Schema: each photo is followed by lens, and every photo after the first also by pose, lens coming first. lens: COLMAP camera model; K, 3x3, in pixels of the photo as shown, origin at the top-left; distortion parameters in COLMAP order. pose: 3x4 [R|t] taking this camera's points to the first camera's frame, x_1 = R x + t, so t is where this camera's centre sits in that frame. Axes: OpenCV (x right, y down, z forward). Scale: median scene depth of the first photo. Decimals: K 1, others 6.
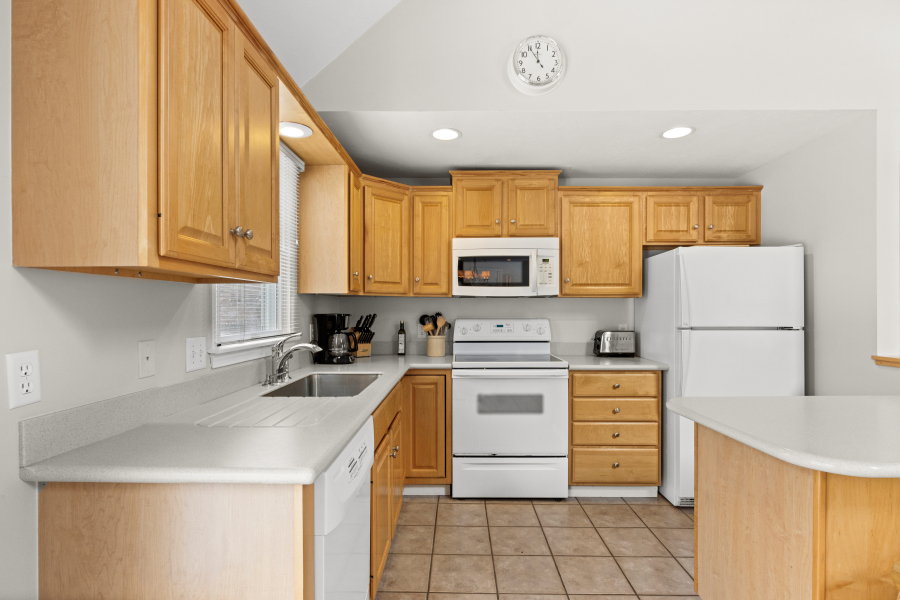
lens RADIAL K [[435.6, 0, 460.6], [0, 435.6, 313.1], [0, 0, 1]] dist [-0.029090, 0.004990]
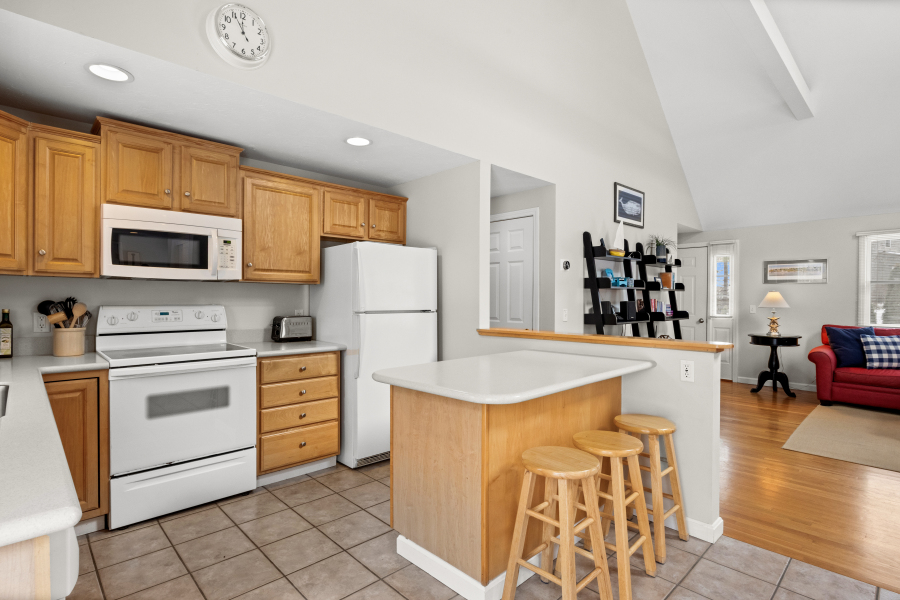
lens RADIAL K [[435.6, 0, 449.4], [0, 435.6, 302.4], [0, 0, 1]] dist [-0.029090, 0.004990]
pose [[0.711223, -0.002649, 0.702961, -0.122110], [-0.002575, 0.999976, 0.006373, 0.000457], [-0.702962, -0.006343, 0.711200, 0.007241]]
